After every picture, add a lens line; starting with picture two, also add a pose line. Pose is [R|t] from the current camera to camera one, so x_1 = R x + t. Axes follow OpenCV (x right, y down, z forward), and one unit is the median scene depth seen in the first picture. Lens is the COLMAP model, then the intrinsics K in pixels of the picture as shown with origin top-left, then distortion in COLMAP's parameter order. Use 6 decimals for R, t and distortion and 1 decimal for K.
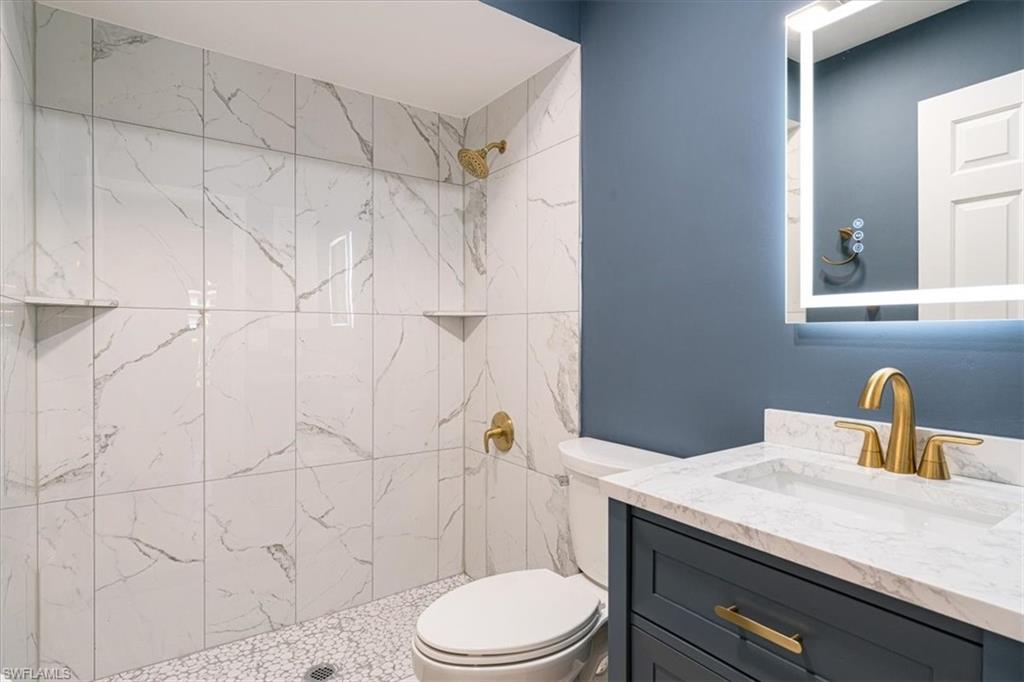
lens RADIAL K [[533.4, 0, 512.0], [0, 533.4, 341.0], [0, 0, 1]] dist [-0.001171, -0.000170]
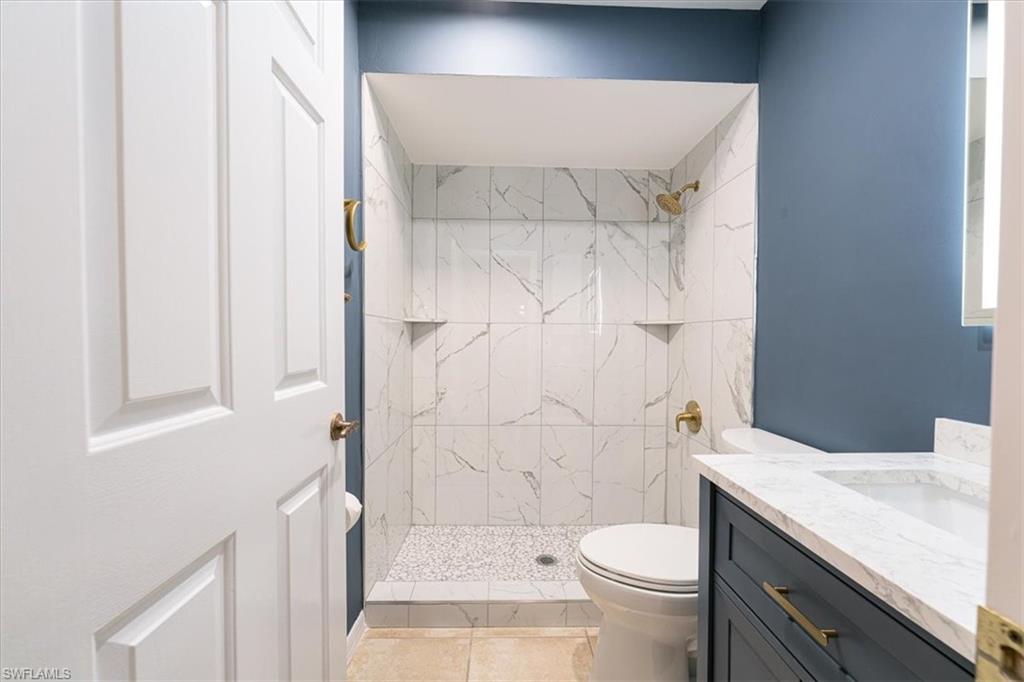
lens RADIAL K [[390.8, 0, 513.8], [0, 390.8, 347.3], [0, 0, 1]] dist [-0.000508, -0.000202]
pose [[0.838252, 0.014696, -0.545085, 0.147212], [-0.009500, 0.999879, 0.012347, 0.001323], [0.545201, -0.005172, 0.838290, 0.013405]]
